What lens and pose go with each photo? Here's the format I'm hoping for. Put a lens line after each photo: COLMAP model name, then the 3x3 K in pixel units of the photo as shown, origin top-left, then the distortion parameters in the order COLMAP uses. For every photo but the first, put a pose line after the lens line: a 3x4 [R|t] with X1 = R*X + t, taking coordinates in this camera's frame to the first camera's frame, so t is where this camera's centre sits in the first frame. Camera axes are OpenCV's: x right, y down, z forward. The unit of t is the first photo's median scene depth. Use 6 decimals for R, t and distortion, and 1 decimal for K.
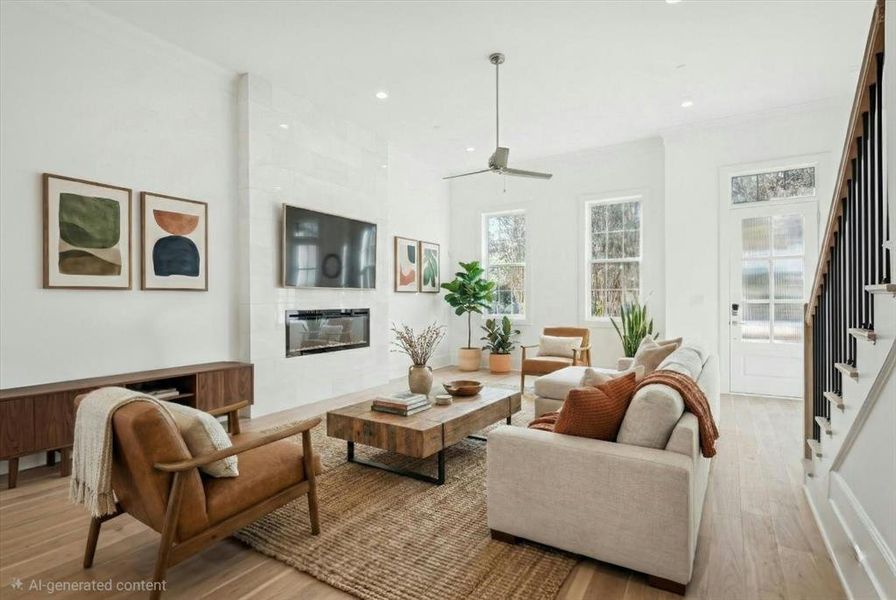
lens RADIAL K [[484.9, 0, 448.0], [0, 484.9, 300.0], [0, 0, 1]] dist [-0.002425, -0.000474]
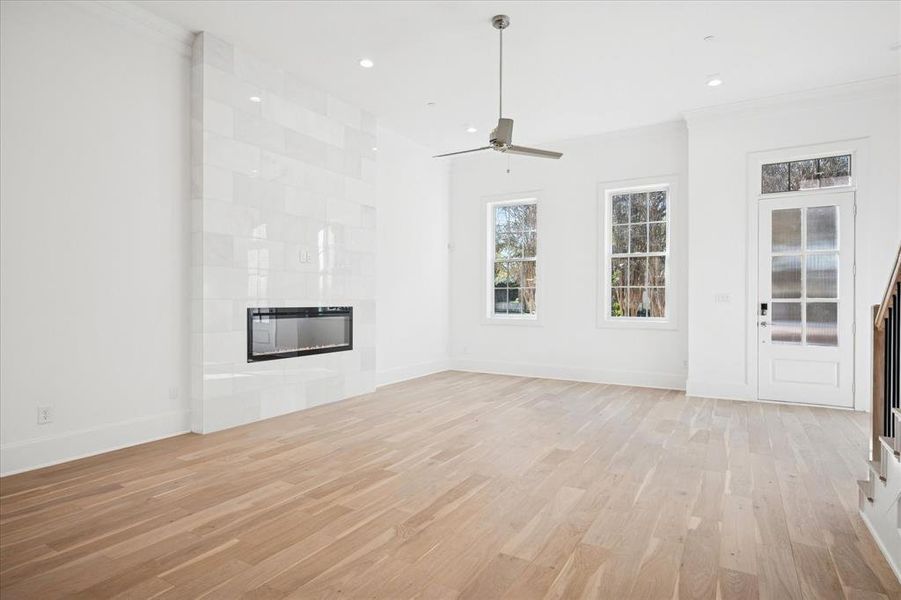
lens RADIAL K [[422.1, 0, 450.5], [0, 422.1, 300.0], [0, 0, 1]] dist [0.010972, 0.000015]
pose [[0.997202, 0.002450, -0.074715, 0.070119], [-0.002433, 0.999997, 0.000321, 0.004731], [0.074716, -0.000139, 0.997205, 0.240778]]
